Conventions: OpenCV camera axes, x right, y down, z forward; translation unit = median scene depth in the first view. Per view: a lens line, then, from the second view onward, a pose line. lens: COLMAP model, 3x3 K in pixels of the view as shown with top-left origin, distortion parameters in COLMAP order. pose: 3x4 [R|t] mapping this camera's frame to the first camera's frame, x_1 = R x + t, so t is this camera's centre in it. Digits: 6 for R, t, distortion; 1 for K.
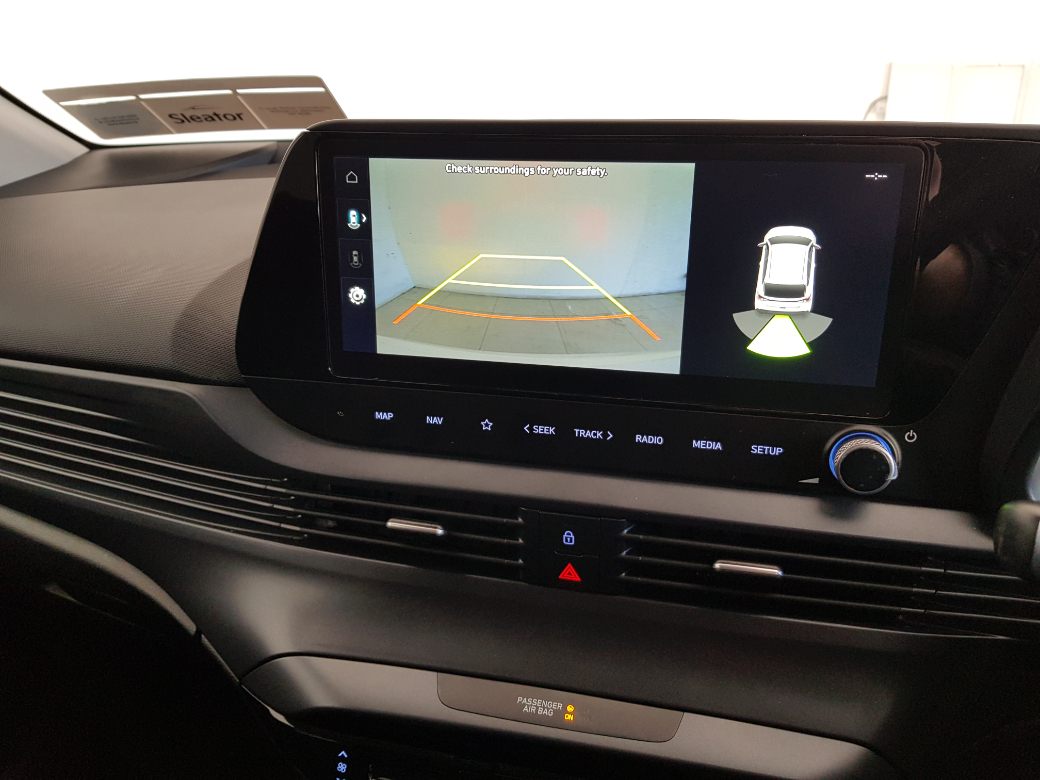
lens RADIAL K [[812.7, 0, 517.2], [0, 812.7, 384.7], [0, 0, 1]] dist [0.023482, -0.055952]
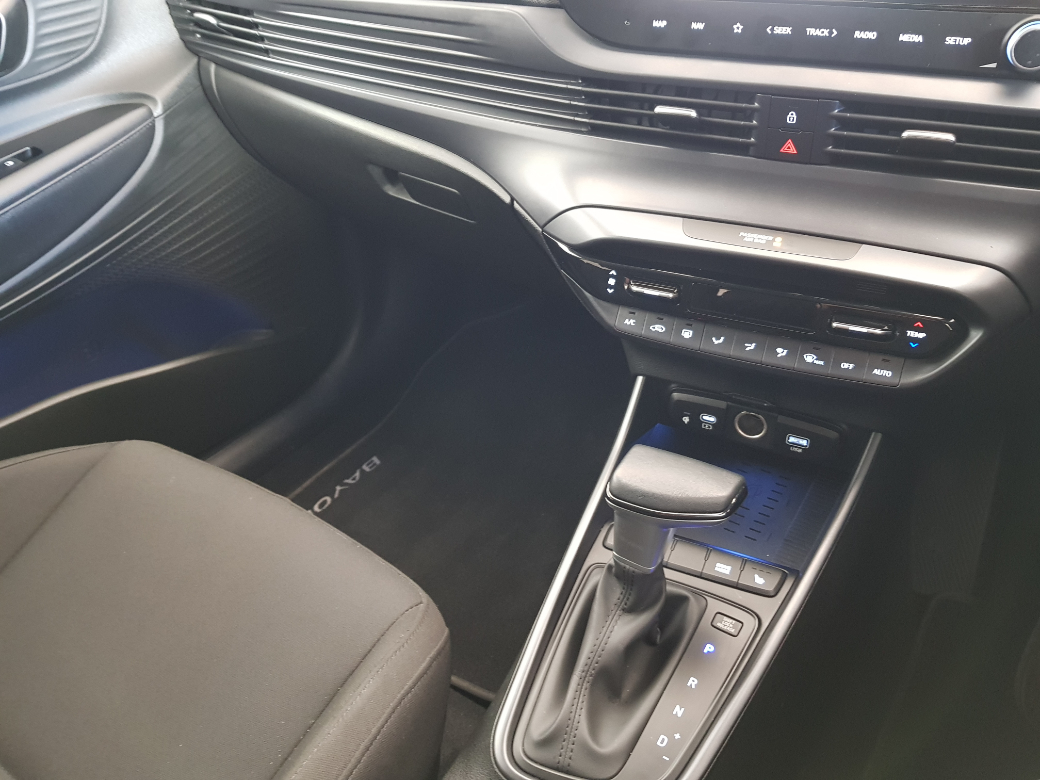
lens RADIAL K [[812.7, 0, 523.9], [0, 812.7, 386.5], [0, 0, 1]] dist [0.023482, -0.055952]
pose [[0.970044, 0.098688, -0.221979, -0.023214], [-0.032318, 0.958068, 0.284714, 0.238711], [0.240768, -0.269011, 0.932558, -0.479344]]
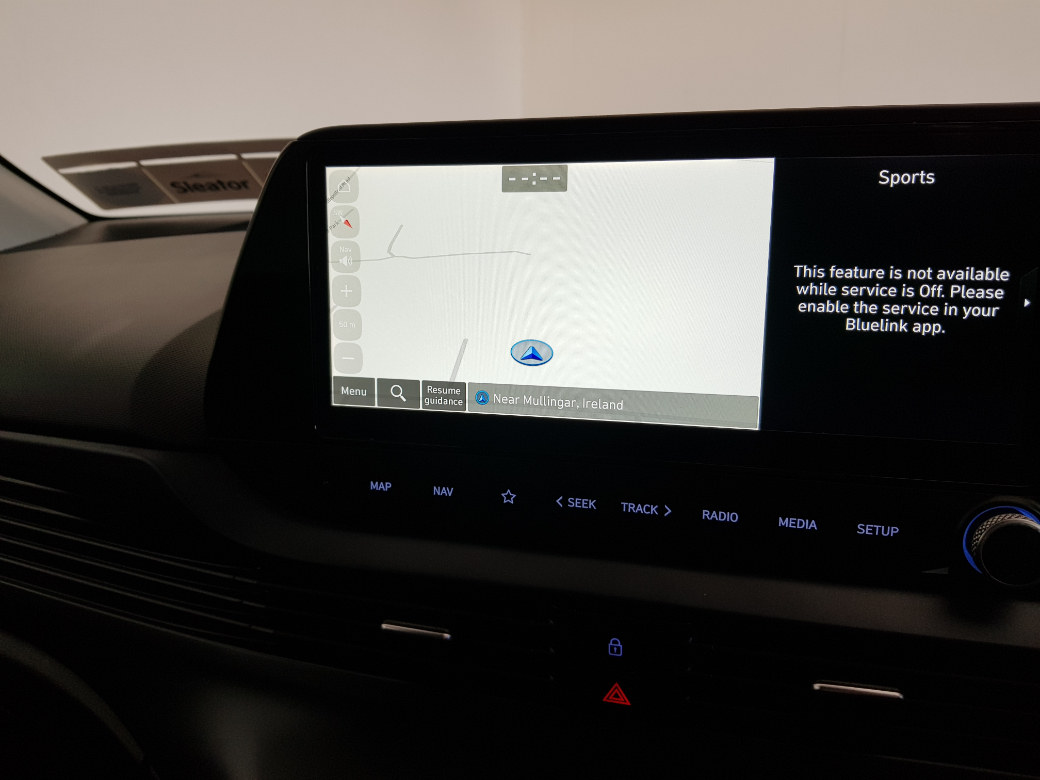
lens RADIAL K [[812.7, 0, 502.6], [0, 812.7, 365.3], [0, 0, 1]] dist [0.023482, -0.055952]
pose [[0.999563, 0.001023, -0.029548, -0.019767], [-0.005317, 0.989332, -0.145583, 0.037096], [0.029084, 0.145676, 0.988905, 0.194686]]
